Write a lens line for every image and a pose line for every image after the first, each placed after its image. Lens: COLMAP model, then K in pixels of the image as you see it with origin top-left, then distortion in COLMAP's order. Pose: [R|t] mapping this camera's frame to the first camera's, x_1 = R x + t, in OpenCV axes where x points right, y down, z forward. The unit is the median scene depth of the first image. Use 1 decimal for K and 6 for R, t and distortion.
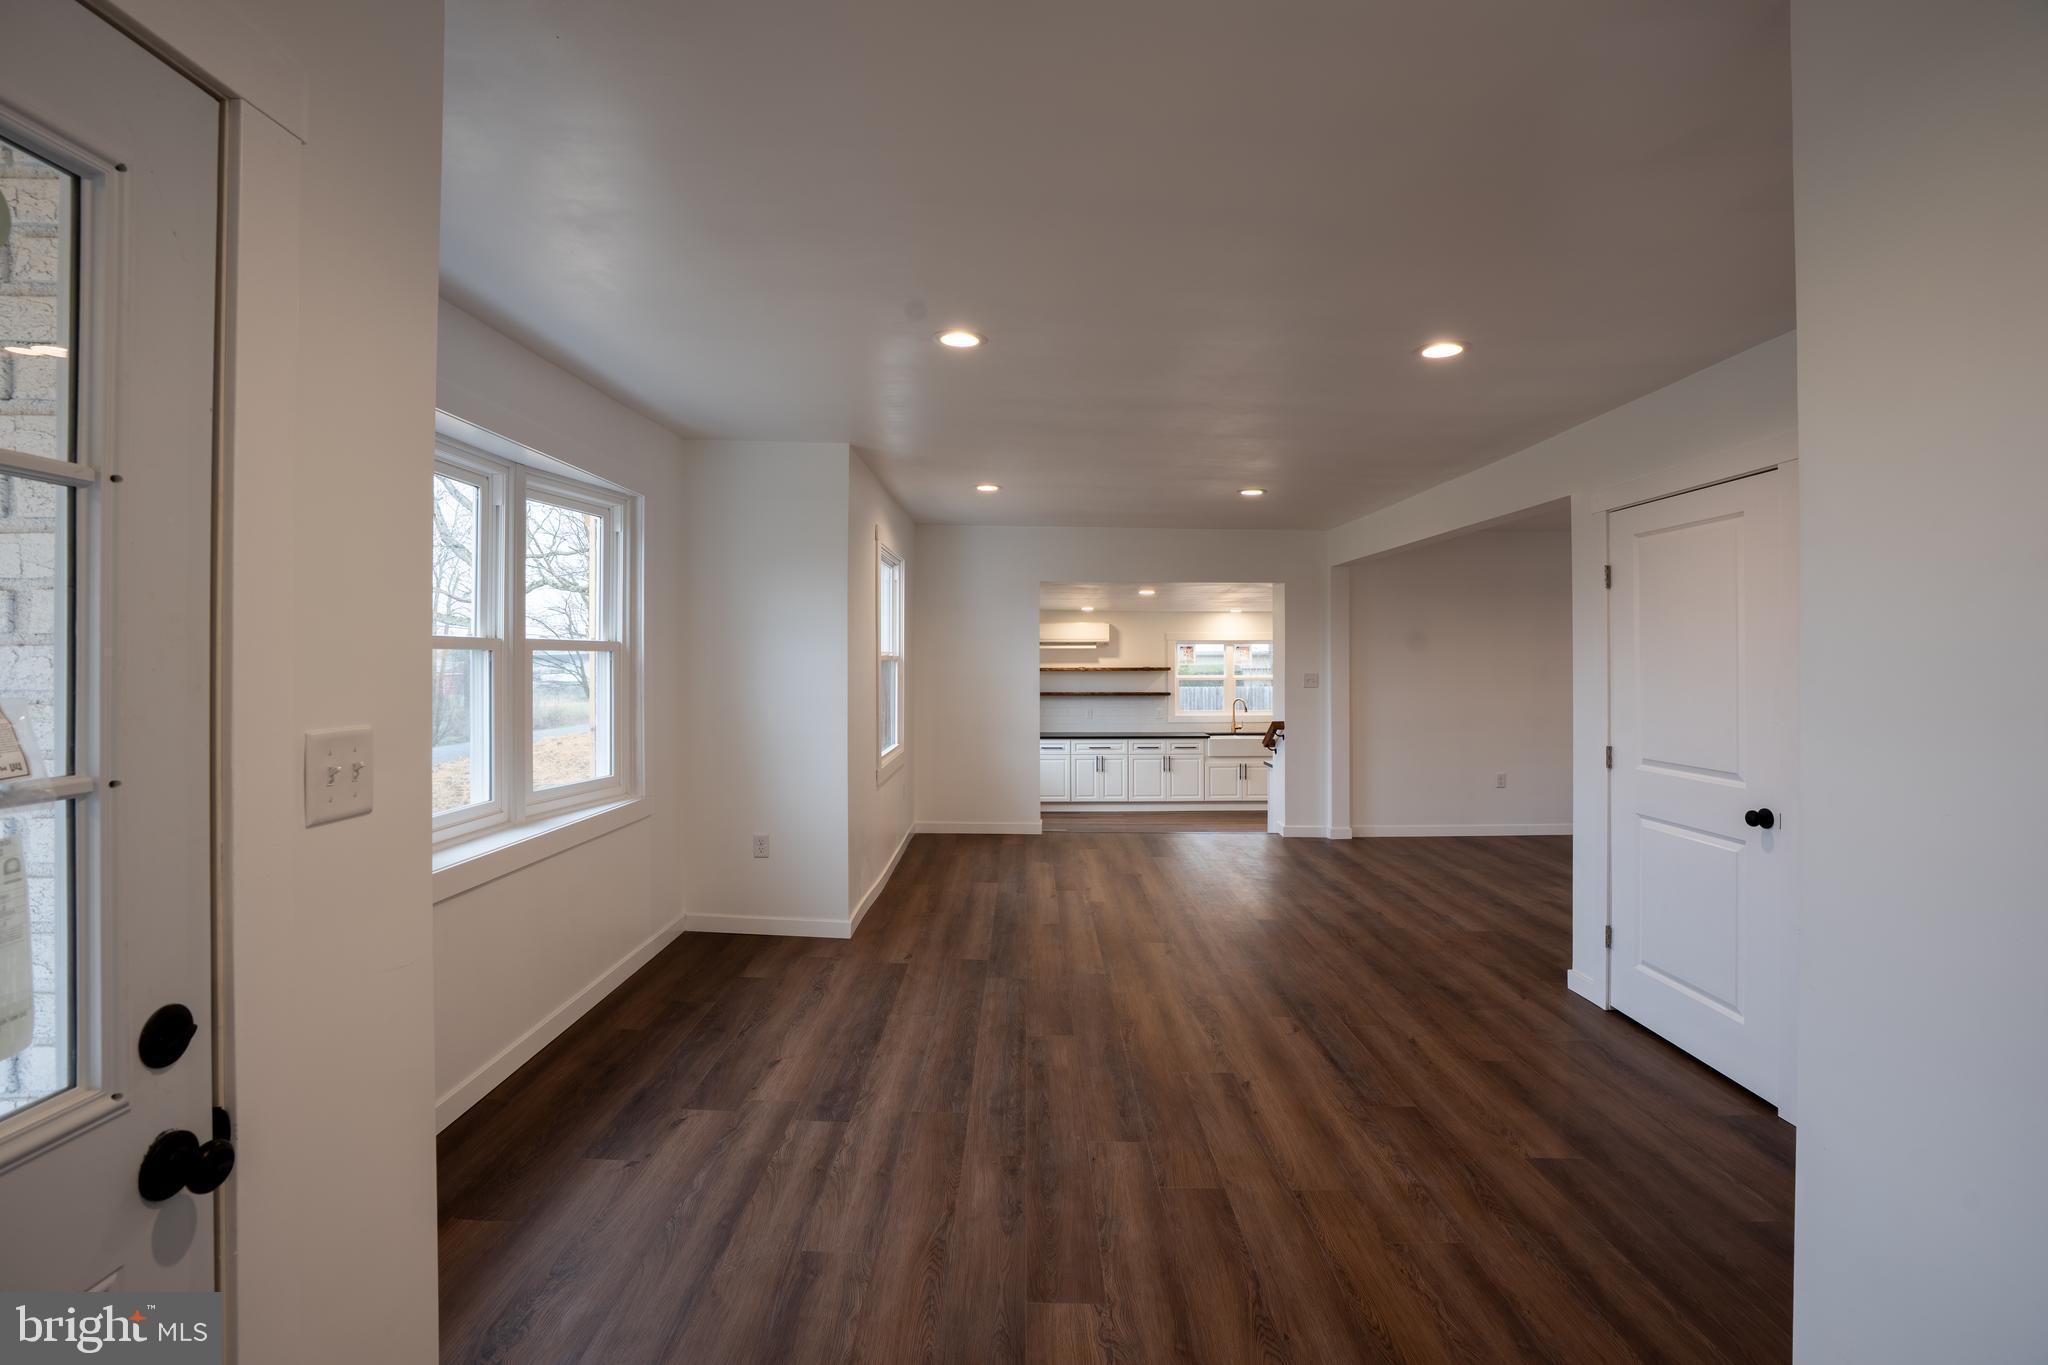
lens RADIAL K [[935.6, 0, 1026.0], [0, 935.6, 655.0], [0, 0, 1]] dist [-0.059207, 0.020187]
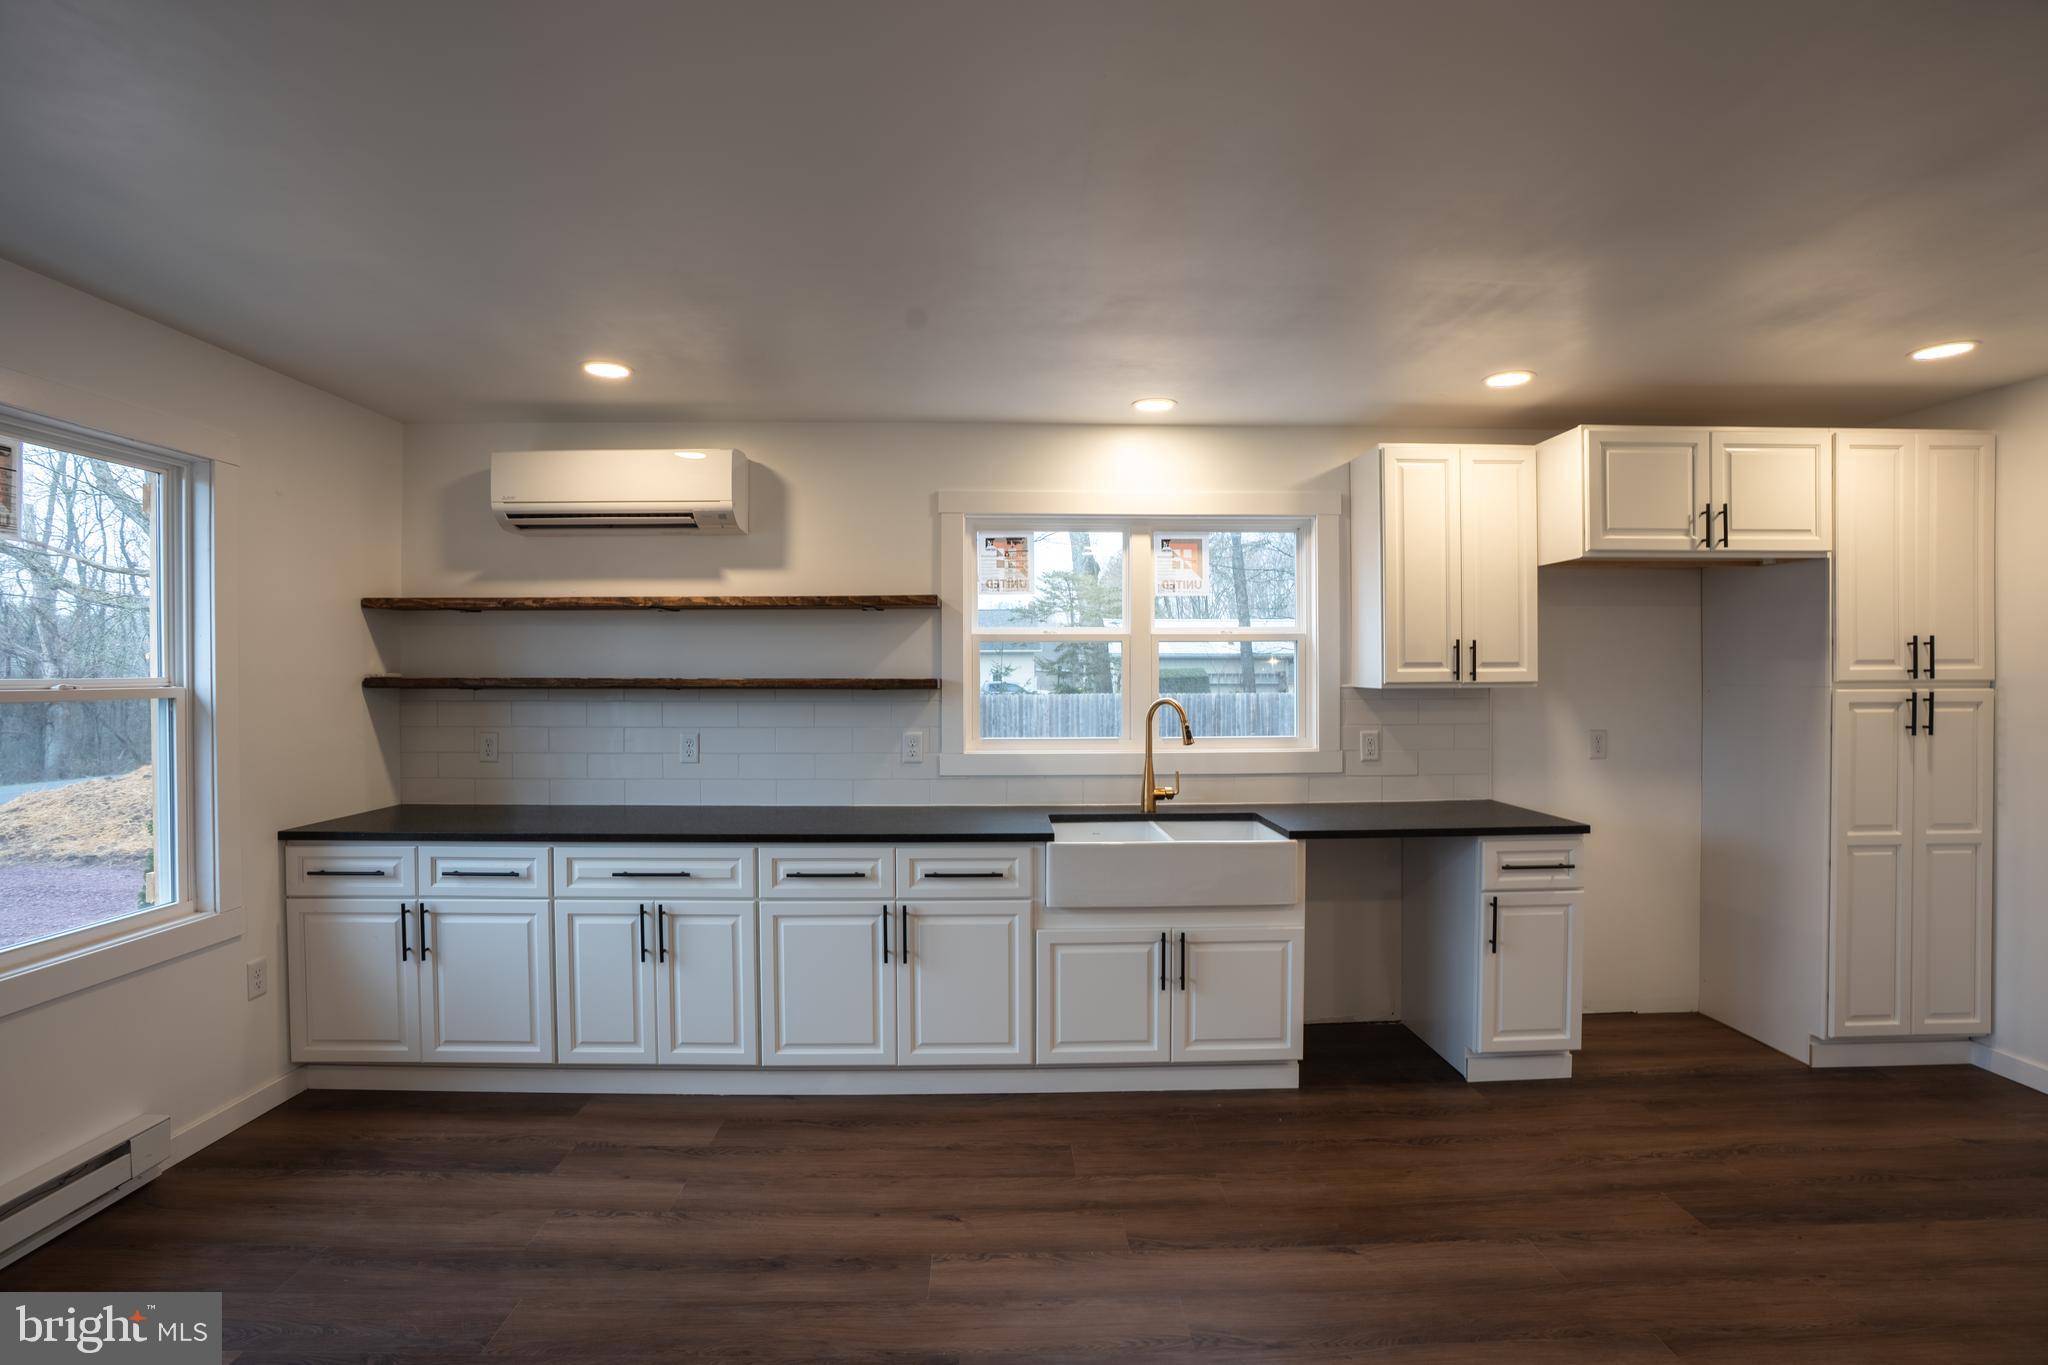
lens RADIAL K [[940.6, 0, 1018.5], [0, 940.6, 673.9], [0, 0, 1]] dist [-0.079739, 0.031162]
pose [[0.999722, -0.000118, 0.023596, 0.554416], [-0.000168, 0.999927, 0.012121, 0.112184], [-0.023595, -0.012122, 0.999648, 2.225931]]
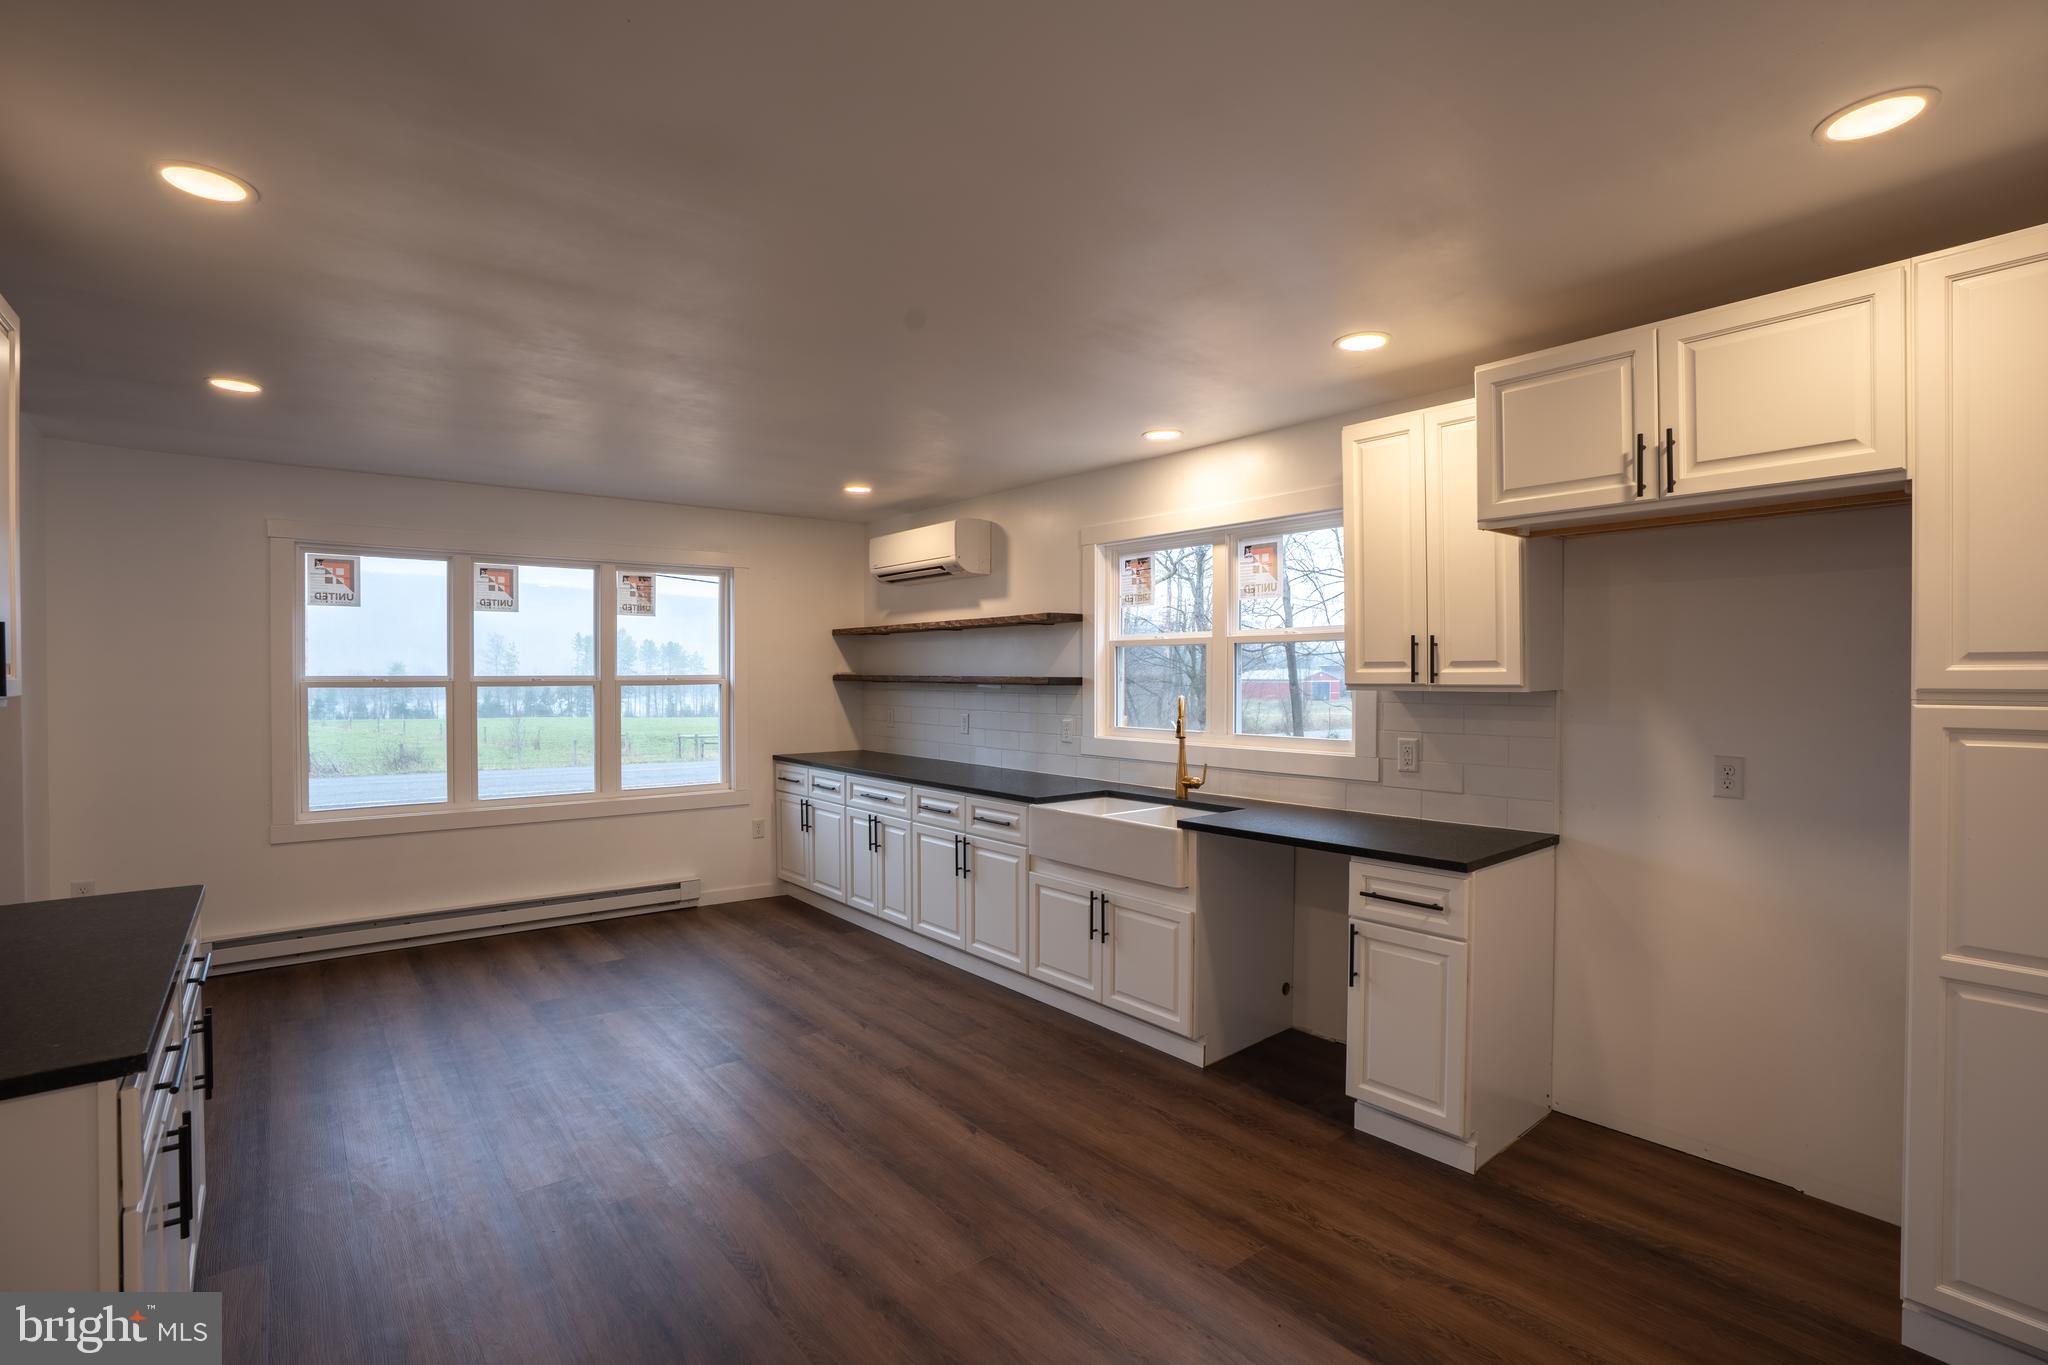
lens RADIAL K [[950.4, 0, 1034.0], [0, 950.4, 675.1], [0, 0, 1]] dist [-0.076875, 0.033247]
pose [[0.636938, 0.003762, -0.770906, 1.462503], [0.007571, 0.999909, 0.011135, 0.111872], [0.770878, -0.012928, 0.636851, 2.369524]]
